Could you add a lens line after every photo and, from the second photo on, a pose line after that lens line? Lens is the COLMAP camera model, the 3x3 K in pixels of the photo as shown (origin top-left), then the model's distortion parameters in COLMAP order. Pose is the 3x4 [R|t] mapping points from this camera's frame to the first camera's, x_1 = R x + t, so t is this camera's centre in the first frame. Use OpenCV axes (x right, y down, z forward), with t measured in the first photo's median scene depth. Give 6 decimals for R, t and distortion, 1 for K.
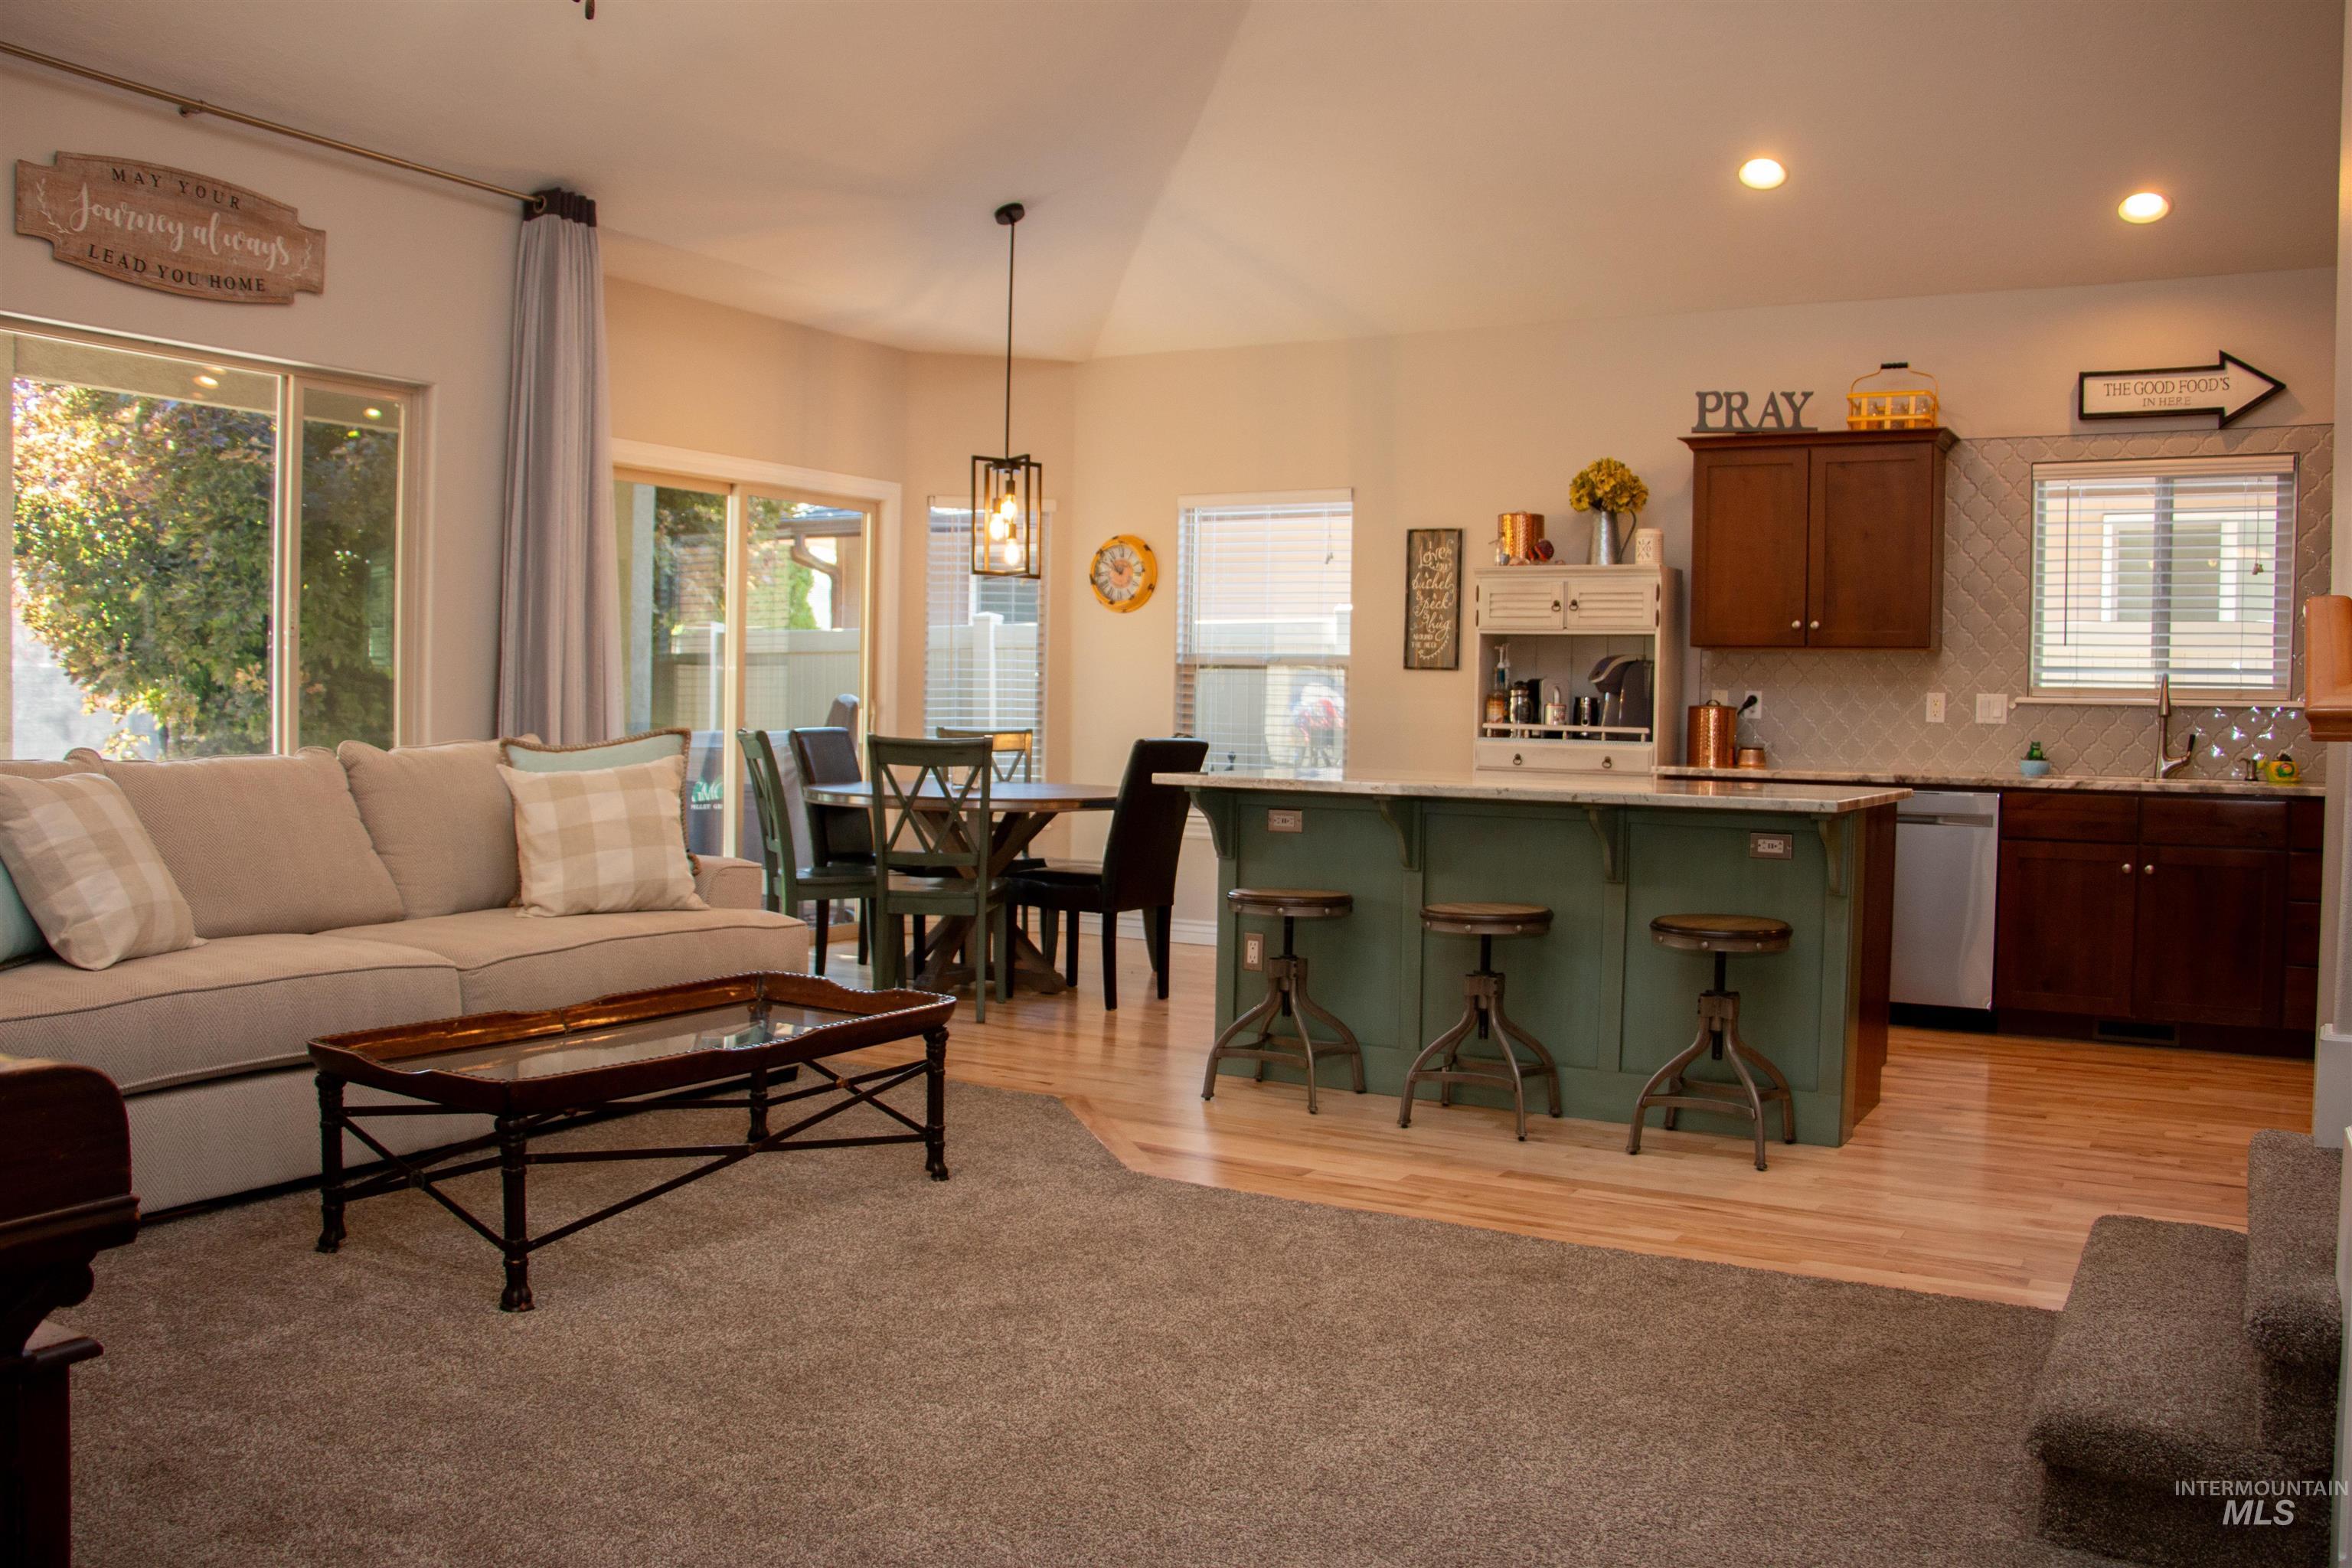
lens RADIAL K [[1968.3, 0, 1176.0], [0, 1968.3, 784.0], [0, 0, 1]] dist [-0.186156, 0.159813]
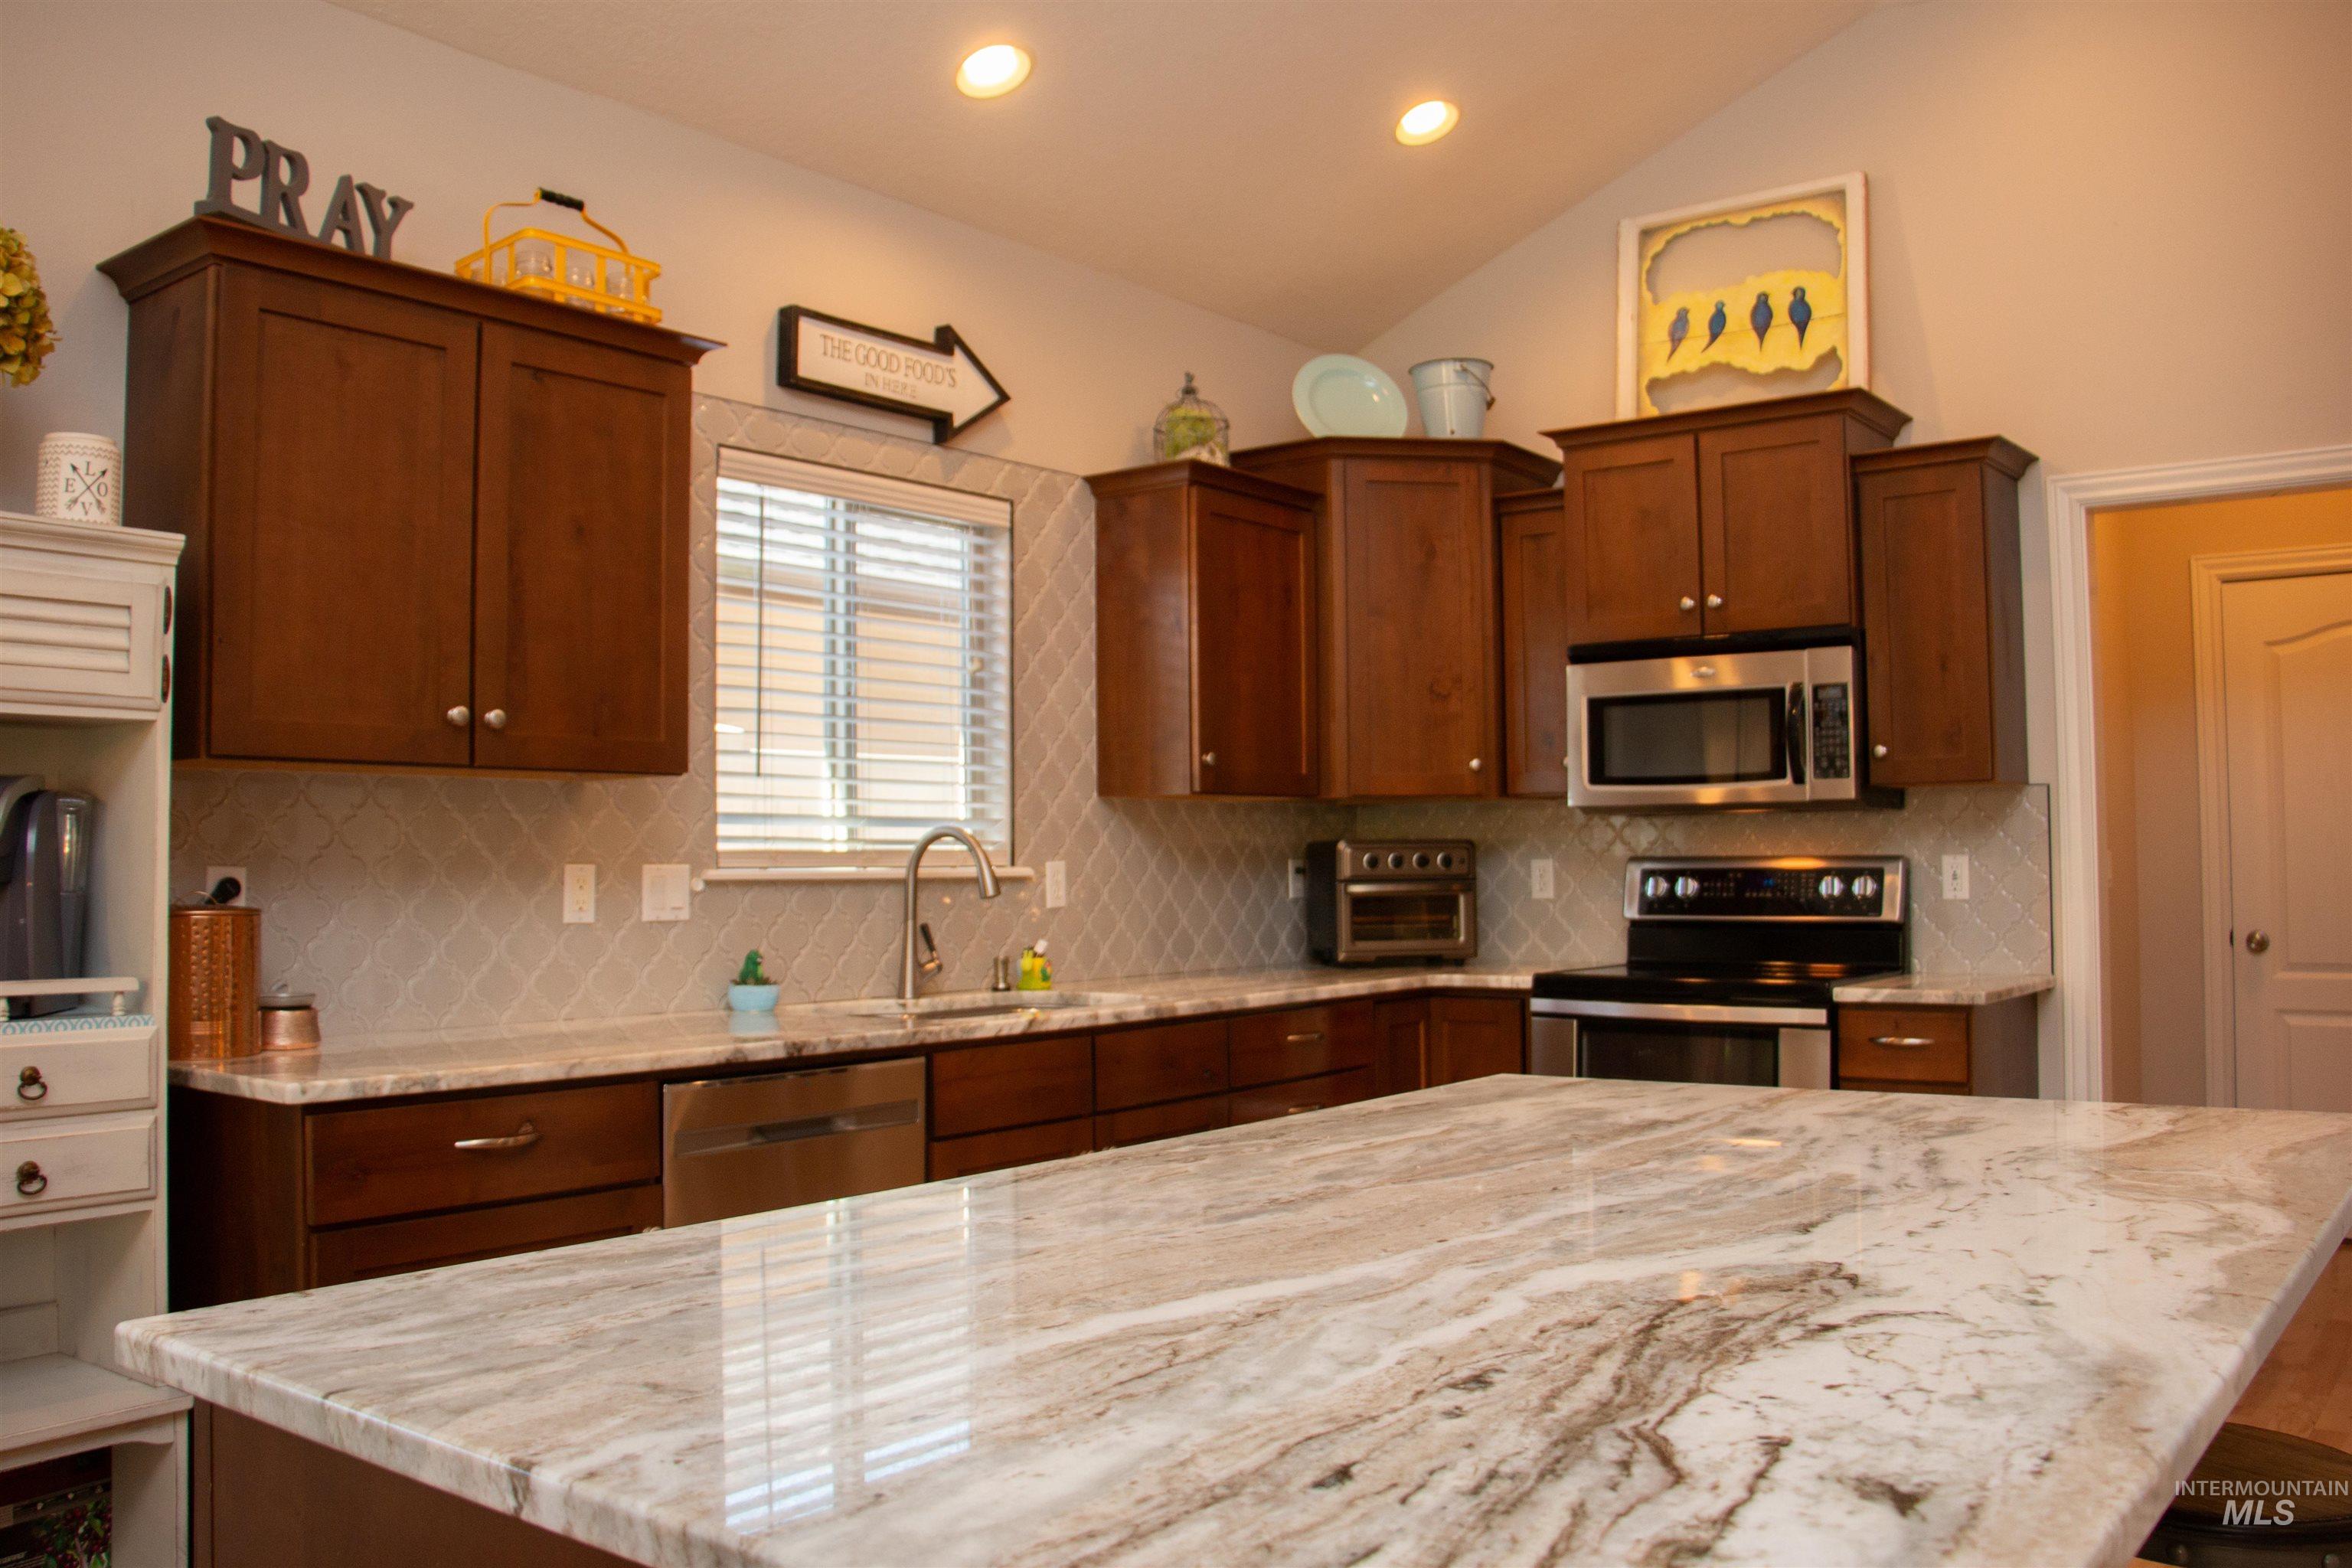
lens RADIAL K [[1968.3, 0, 1176.0], [0, 1968.3, 784.0], [0, 0, 1]] dist [-0.186156, 0.159813]
pose [[0.130105, 0.022289, 0.991250, -0.087307], [0.047702, 0.998449, -0.028712, -0.047167], [-0.990352, 0.051020, 0.128840, 0.789553]]
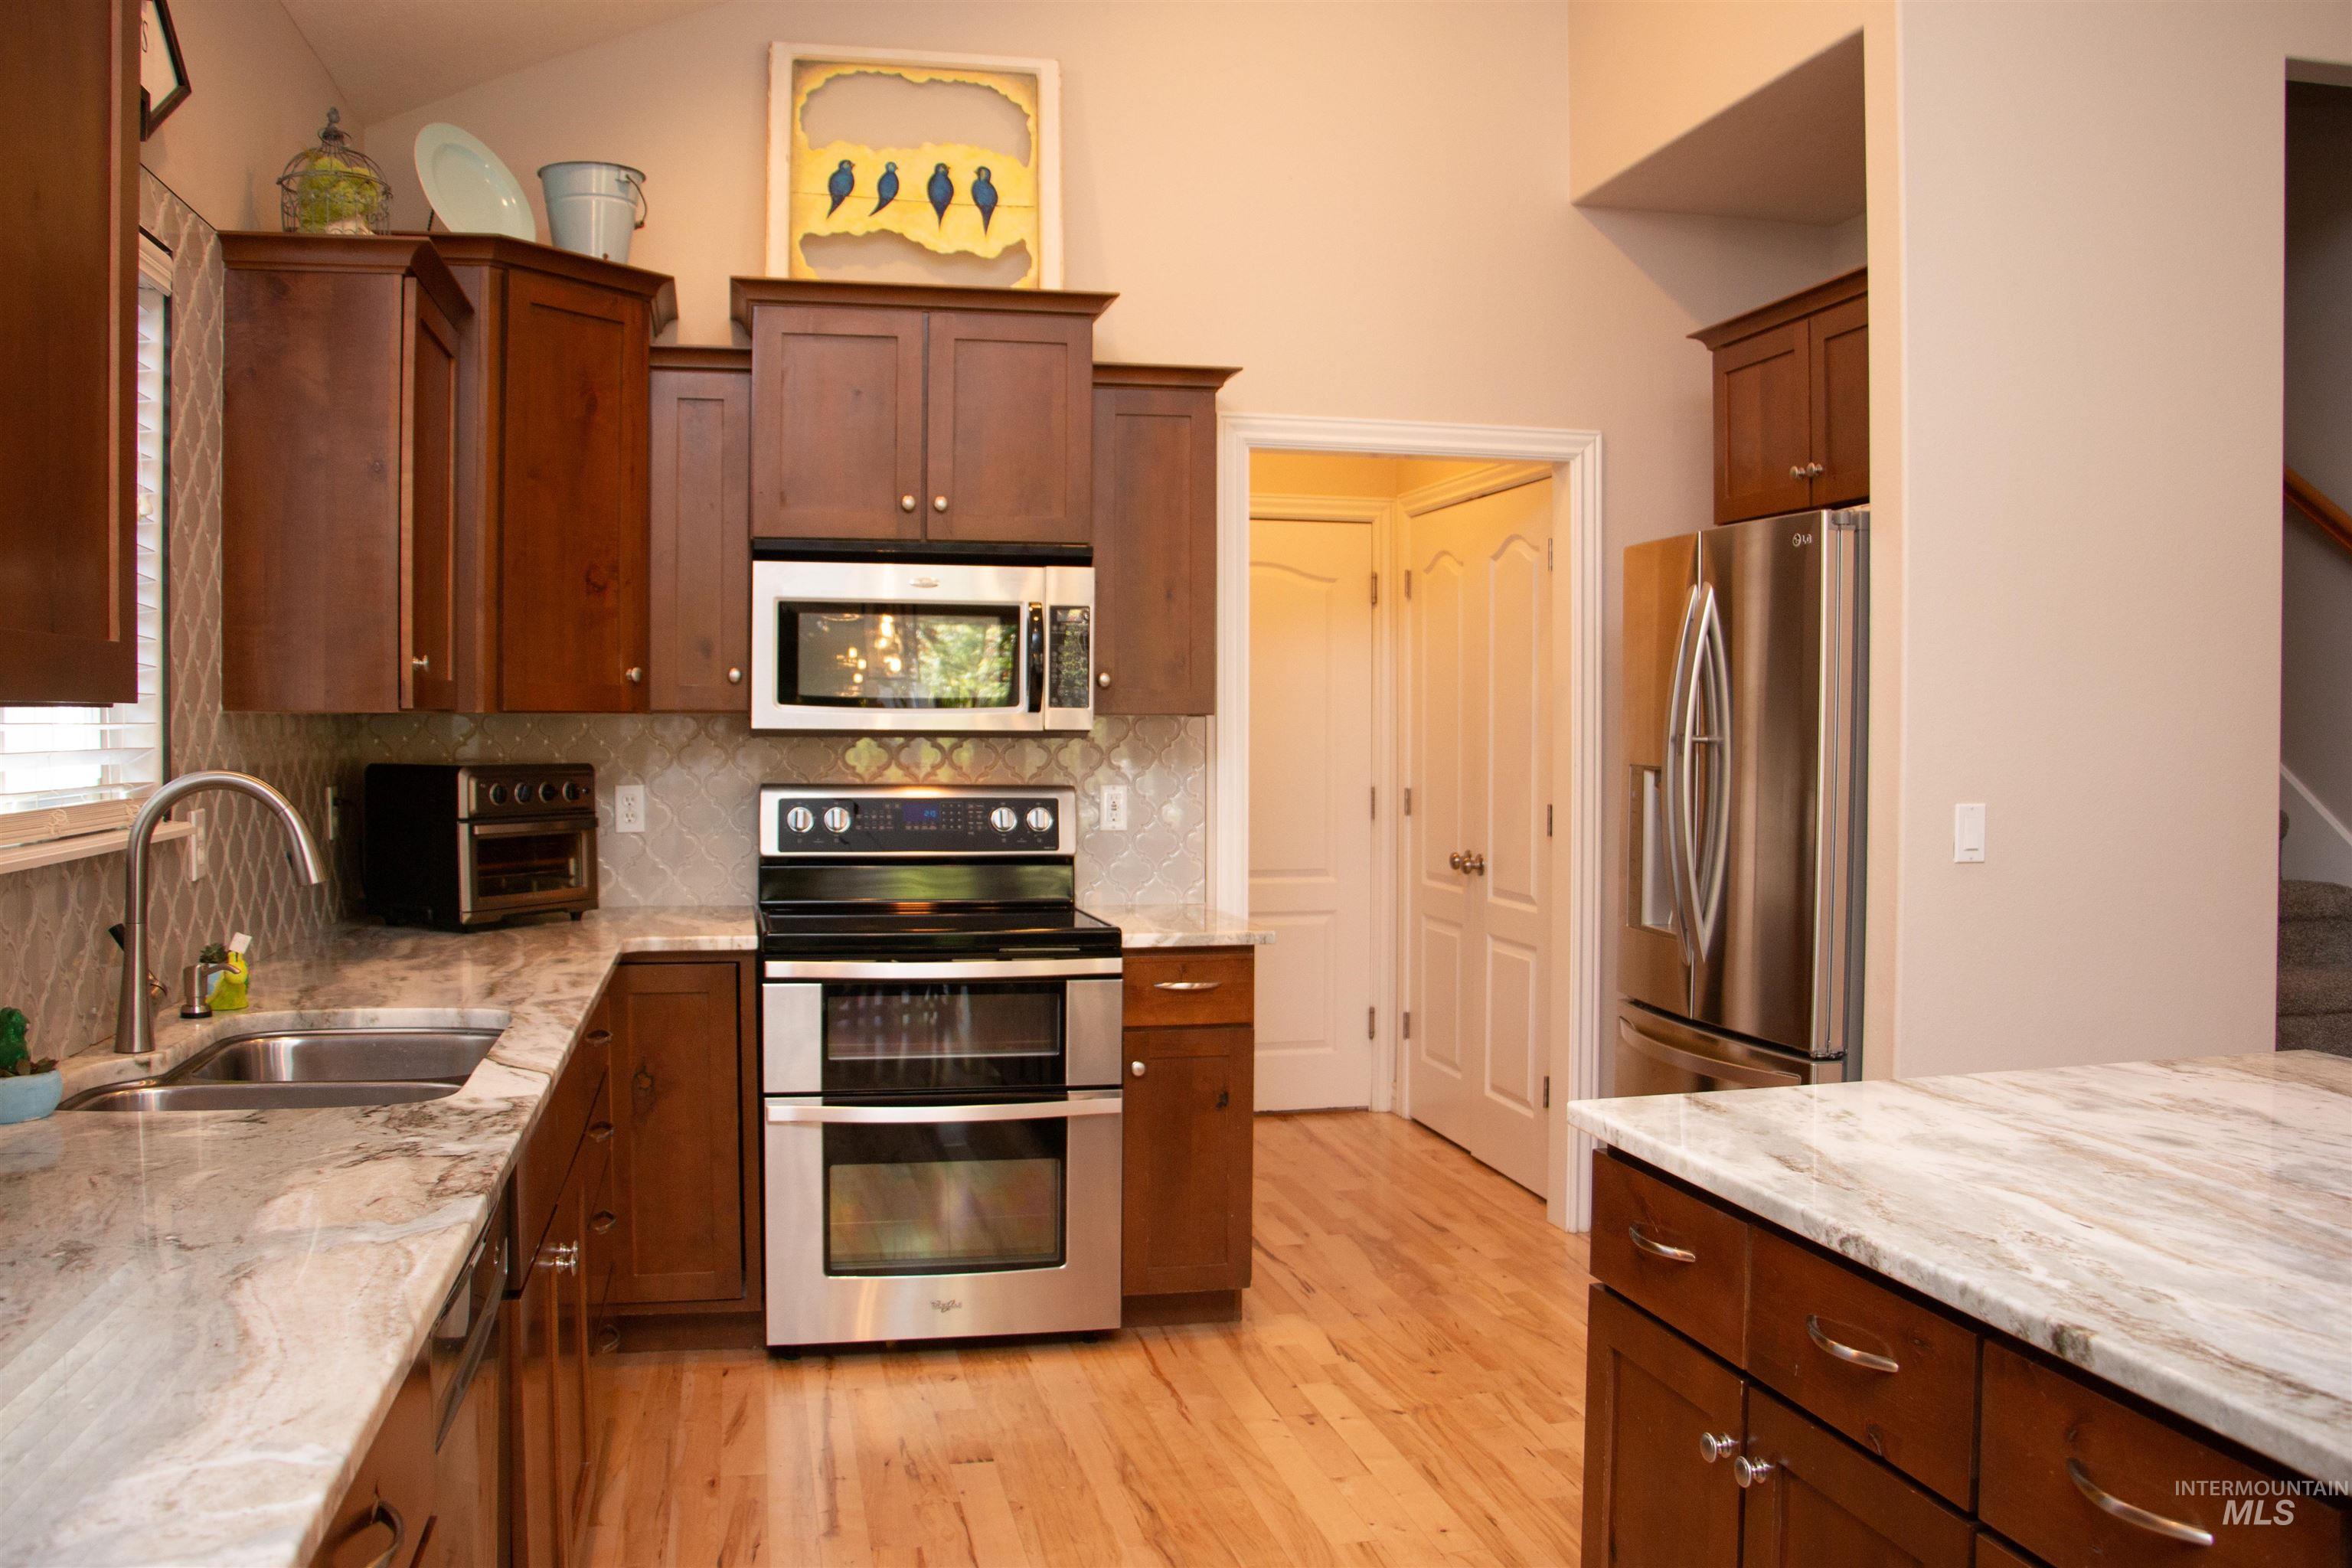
lens RADIAL K [[1931.9, 0, 1177.0], [0, 1931.9, 800.7], [0, 0, 1]] dist [-0.189149, 0.149829]
pose [[-0.677719, -0.046376, 0.733857, 0.112087], [0.012394, 0.997147, 0.074460, -0.072151], [-0.735217, 0.059558, -0.675210, 1.037316]]
